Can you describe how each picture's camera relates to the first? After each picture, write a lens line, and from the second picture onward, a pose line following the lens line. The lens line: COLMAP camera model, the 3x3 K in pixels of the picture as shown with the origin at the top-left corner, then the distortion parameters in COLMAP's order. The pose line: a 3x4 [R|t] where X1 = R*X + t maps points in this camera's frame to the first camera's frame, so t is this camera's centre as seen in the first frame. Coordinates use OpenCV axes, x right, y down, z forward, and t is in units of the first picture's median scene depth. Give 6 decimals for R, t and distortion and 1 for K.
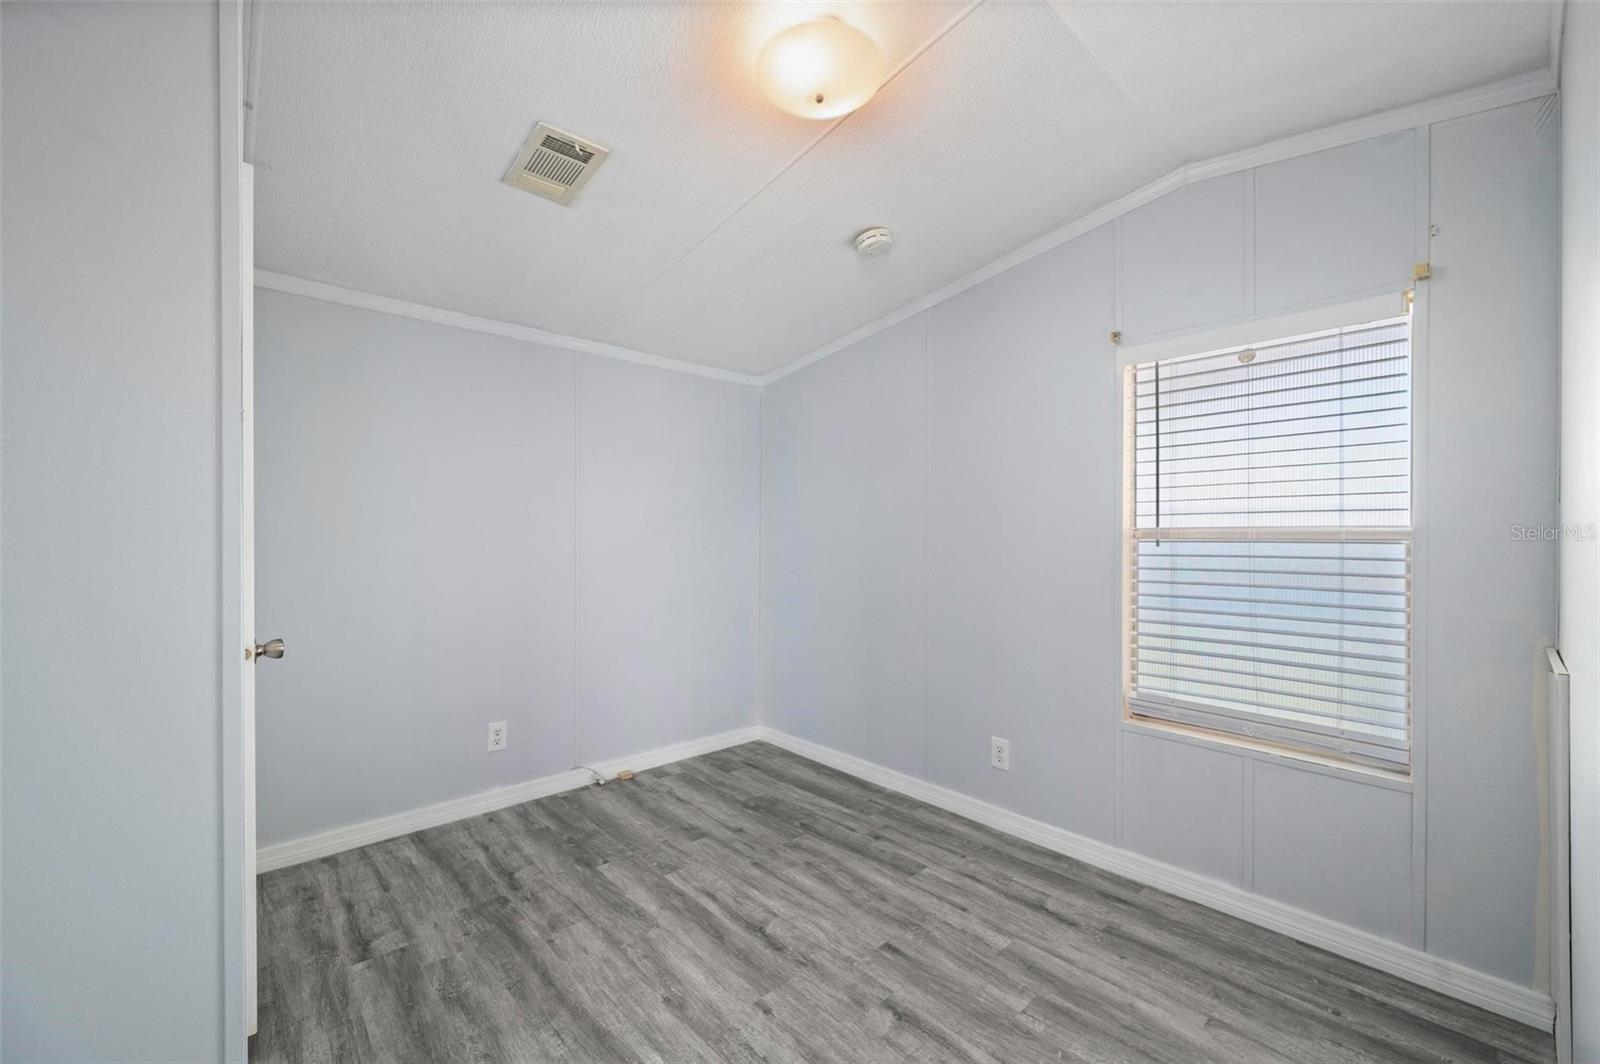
lens RADIAL K [[635.3, 0, 802.8], [0, 635.3, 534.8], [0, 0, 1]] dist [-0.000179, -0.000267]
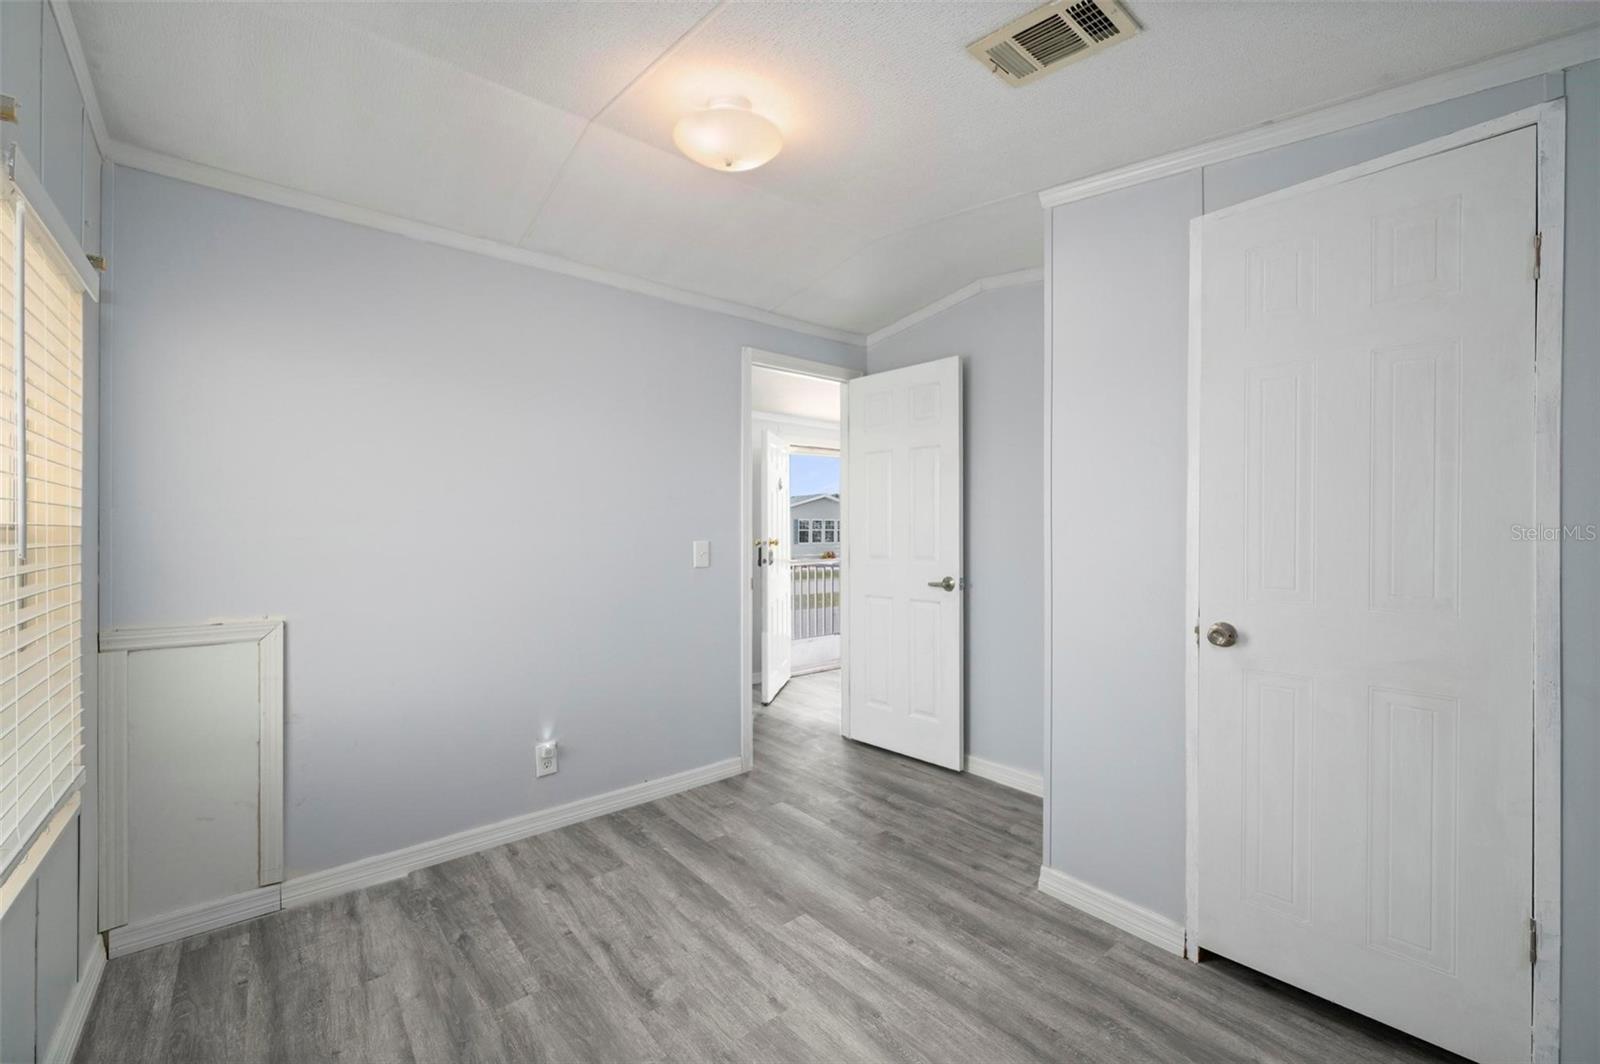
lens RADIAL K [[635.3, 0, 802.8], [0, 635.3, 534.8], [0, 0, 1]] dist [-0.000179, -0.000267]
pose [[-0.998817, 0.002425, 0.048566, -0.152755], [0.002524, 0.999995, 0.001986, 0.000046], [-0.048561, 0.002106, -0.998818, 1.990365]]
